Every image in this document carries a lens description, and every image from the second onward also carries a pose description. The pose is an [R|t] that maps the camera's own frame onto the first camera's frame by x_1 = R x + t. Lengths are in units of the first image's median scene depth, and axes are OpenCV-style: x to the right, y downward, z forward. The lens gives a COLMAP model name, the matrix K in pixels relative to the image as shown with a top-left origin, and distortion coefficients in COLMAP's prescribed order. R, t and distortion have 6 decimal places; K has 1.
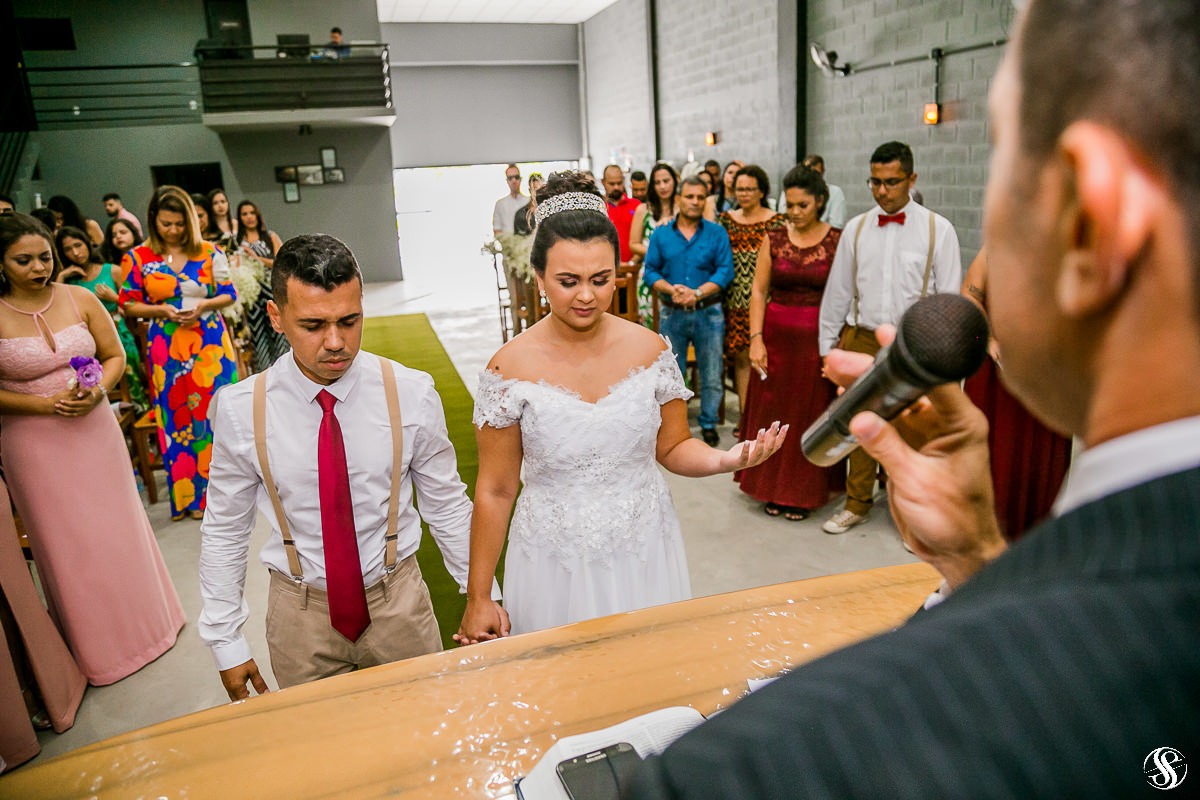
lens RADIAL K [[798.7, 0, 596.4], [0, 798.7, 400.8], [0, 0, 1]] dist [-0.120301, 0.059766]
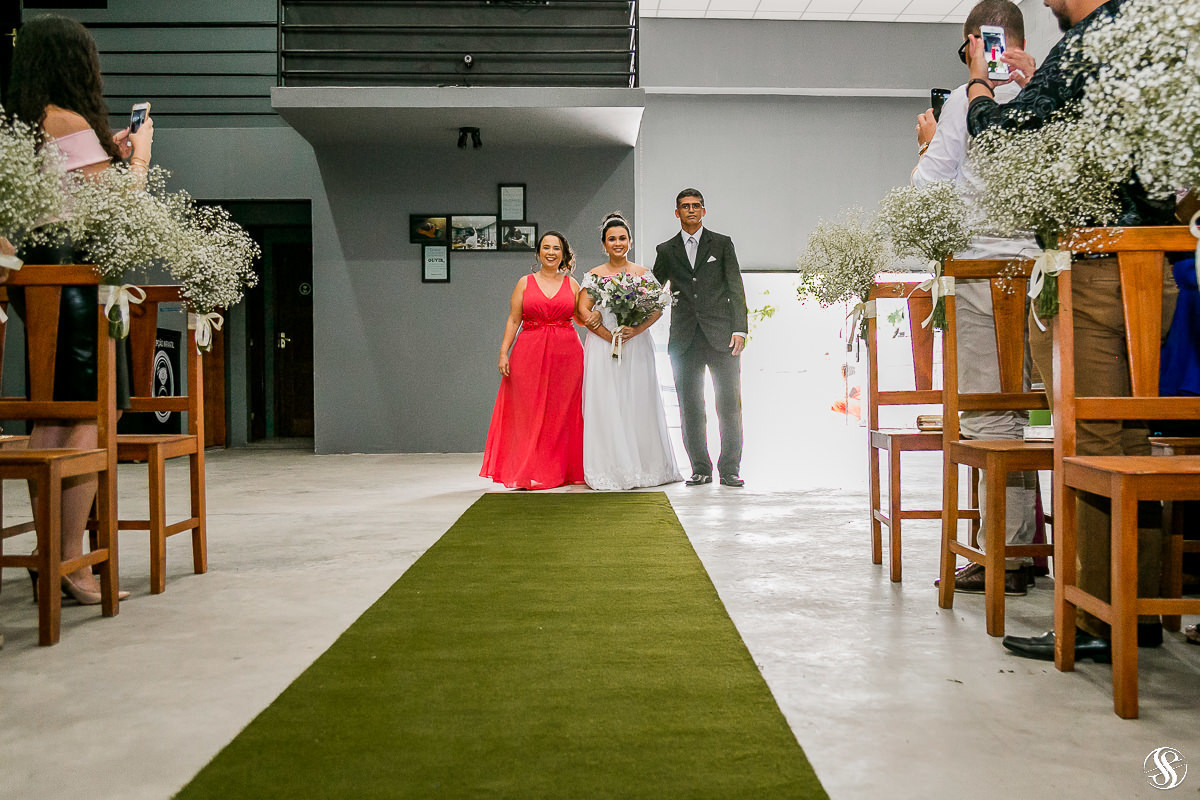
lens RADIAL K [[1239.2, 0, 600.0], [0, 1239.2, 400.0], [0, 0, 1]] dist [-0.003715, -0.002843]
pose [[0.958580, 0.043954, -0.281412, -0.053427], [-0.111343, 0.967228, -0.228197, -0.004674], [0.262159, 0.250078, 0.932059, 0.297819]]
